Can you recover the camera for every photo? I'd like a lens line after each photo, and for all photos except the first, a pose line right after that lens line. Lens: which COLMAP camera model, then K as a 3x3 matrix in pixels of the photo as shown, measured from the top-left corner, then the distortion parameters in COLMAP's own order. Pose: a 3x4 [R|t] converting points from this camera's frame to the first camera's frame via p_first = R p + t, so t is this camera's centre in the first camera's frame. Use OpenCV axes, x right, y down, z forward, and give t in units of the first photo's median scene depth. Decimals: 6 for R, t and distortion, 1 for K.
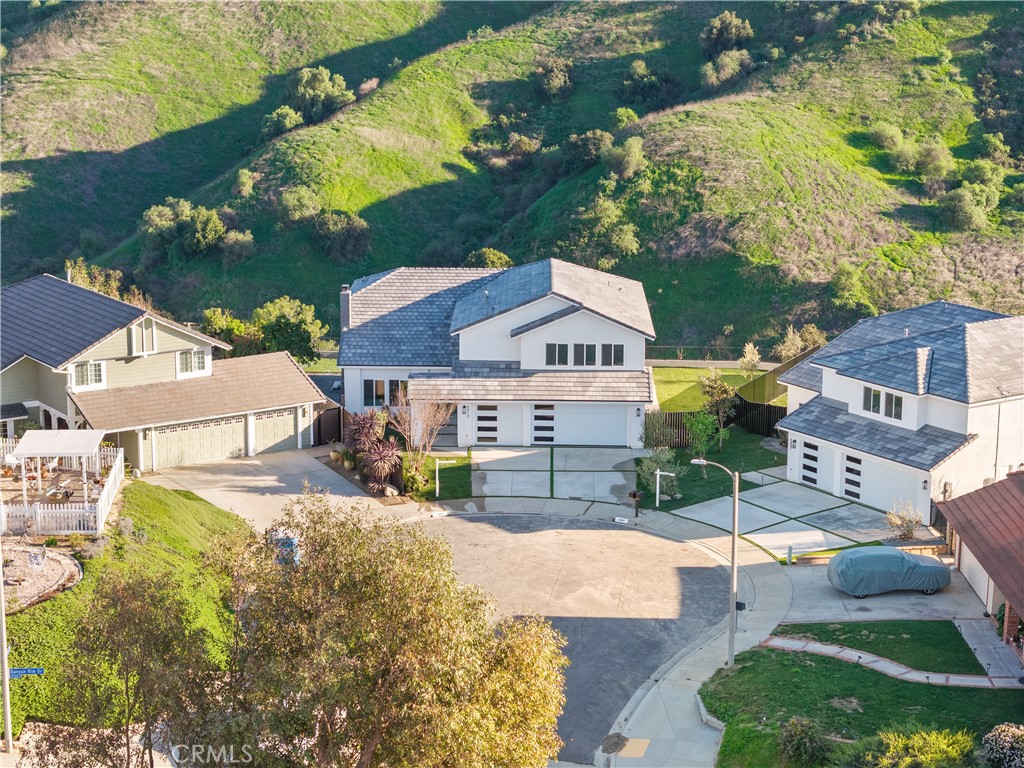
lens RADIAL K [[2045.1, 0, 512.0], [0, 2045.1, 384.0], [0, 0, 1]] dist [-0.070631, 0.183568]
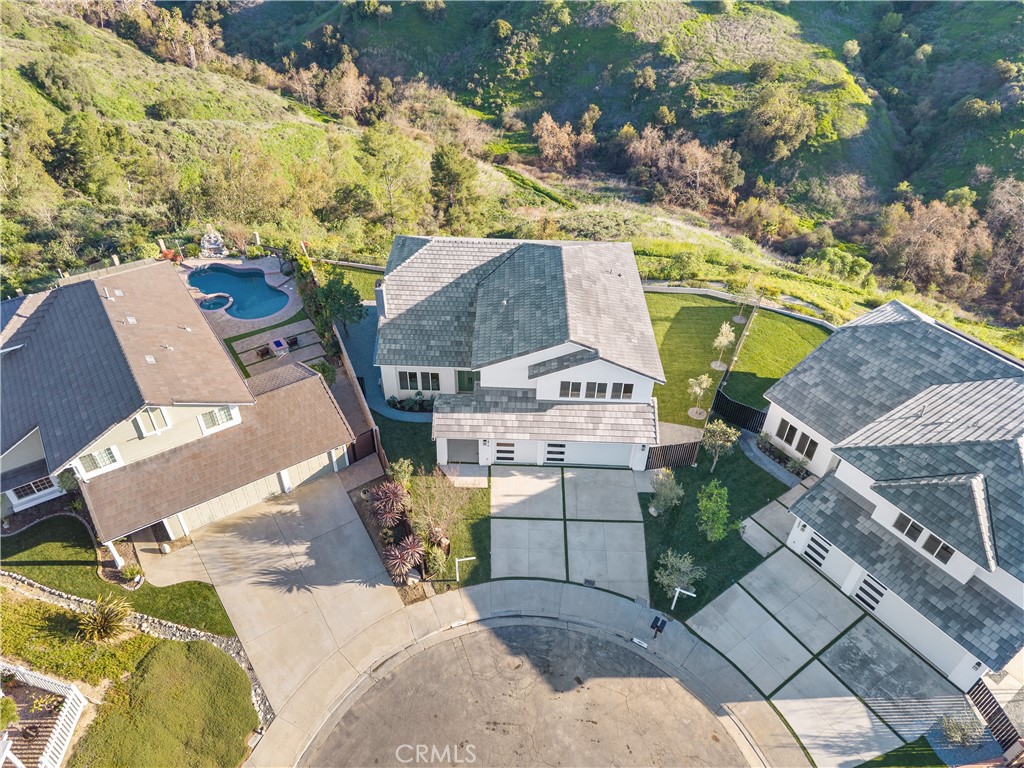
lens RADIAL K [[685.4, 0, 512.5], [0, 685.4, 384.3], [0, 0, 1]] dist [0.026178, -0.025373]
pose [[0.999847, 0.012094, 0.012635, -0.013300], [-0.016458, 0.895053, 0.445656, -0.177752], [-0.005919, -0.445796, 0.895115, 0.681042]]
